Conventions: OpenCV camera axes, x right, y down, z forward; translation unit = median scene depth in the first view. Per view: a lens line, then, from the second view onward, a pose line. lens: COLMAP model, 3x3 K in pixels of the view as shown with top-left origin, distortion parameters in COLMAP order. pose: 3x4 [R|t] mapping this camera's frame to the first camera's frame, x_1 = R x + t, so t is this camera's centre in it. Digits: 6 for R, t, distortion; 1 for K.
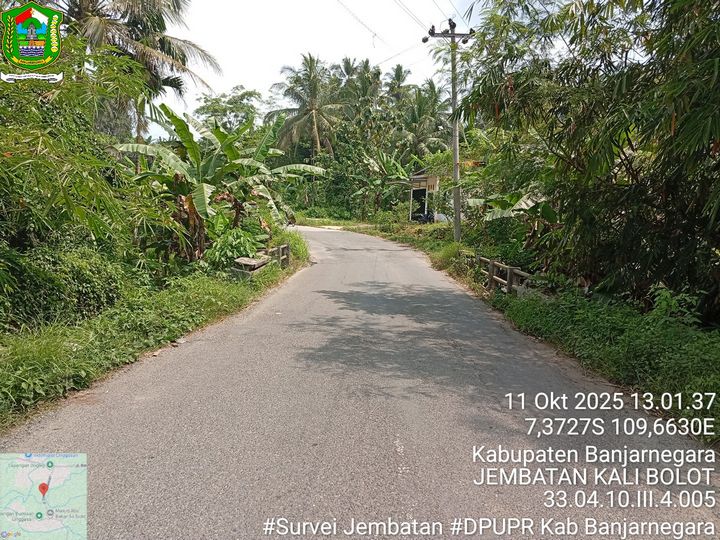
lens RADIAL K [[550.3, 0, 358.4], [0, 550.3, 270.7], [0, 0, 1]] dist [0.096642, -0.208669]
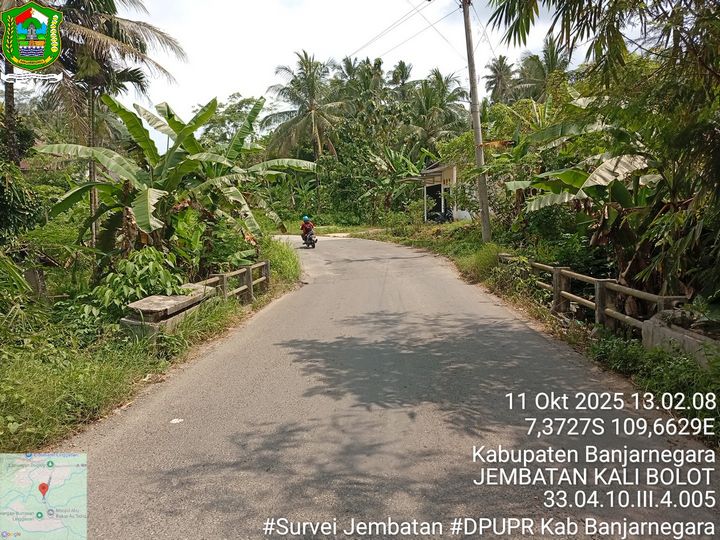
lens RADIAL K [[550.3, 0, 358.4], [0, 550.3, 270.7], [0, 0, 1]] dist [0.096642, -0.208669]
pose [[0.997263, -0.067177, -0.030875, 0.008979], [0.066834, 0.997692, -0.012019, -0.008486], [0.031611, 0.009922, 0.999451, 0.119185]]
